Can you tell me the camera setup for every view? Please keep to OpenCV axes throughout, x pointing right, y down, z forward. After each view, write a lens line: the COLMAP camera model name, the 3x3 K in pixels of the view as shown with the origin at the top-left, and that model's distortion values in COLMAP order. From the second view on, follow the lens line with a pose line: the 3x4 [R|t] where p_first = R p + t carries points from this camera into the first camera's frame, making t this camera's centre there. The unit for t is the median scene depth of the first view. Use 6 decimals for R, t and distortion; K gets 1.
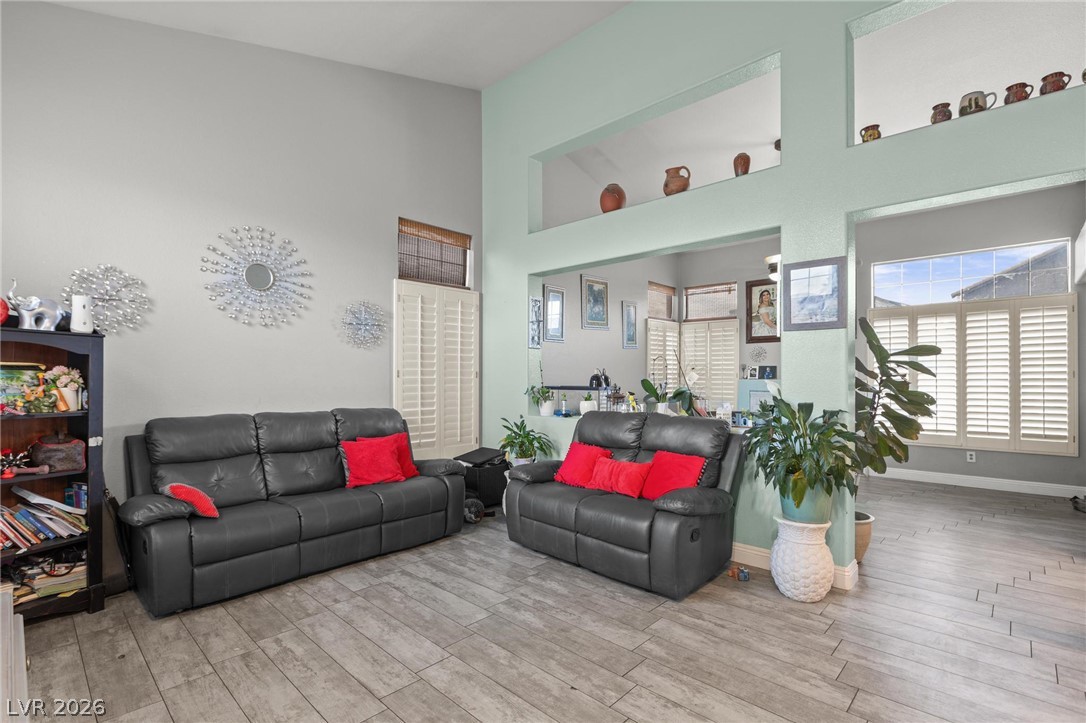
lens RADIAL K [[506.4, 0, 544.9], [0, 506.4, 366.6], [0, 0, 1]] dist [0.001621, -0.000060]
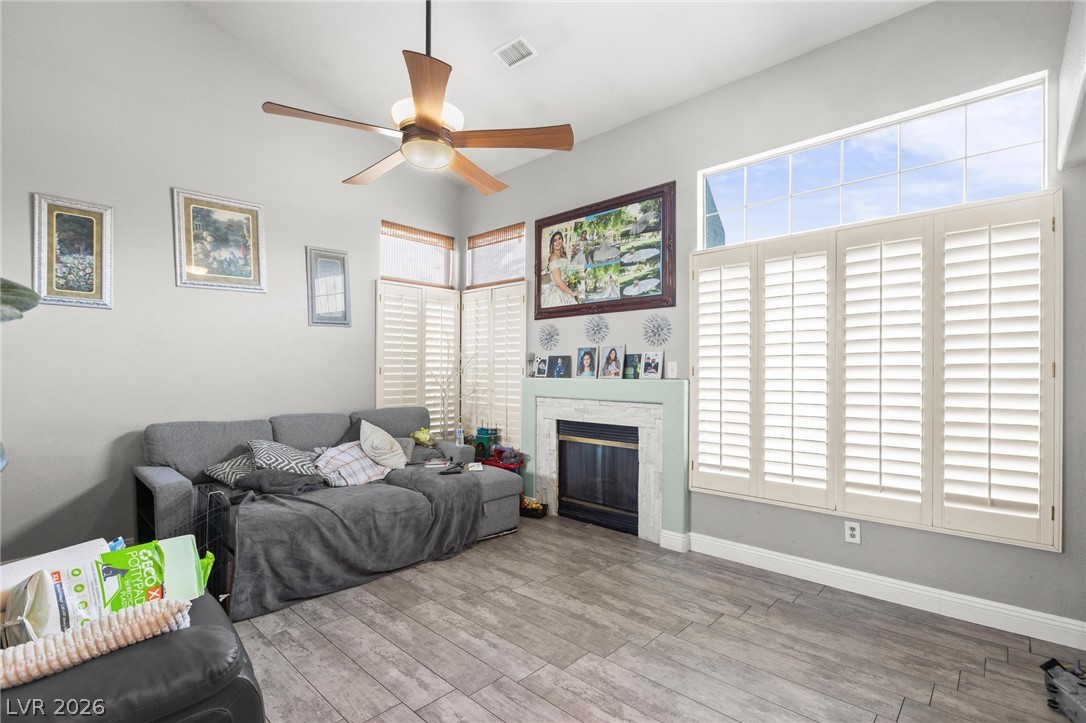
lens RADIAL K [[506.4, 0, 540.6], [0, 506.4, 367.2], [0, 0, 1]] dist [0.001621, -0.000060]
pose [[0.999717, 0.005603, -0.023111, 0.482795], [-0.005517, 0.999978, 0.003798, 0.011453], [0.023132, -0.003670, 0.999726, 0.435531]]
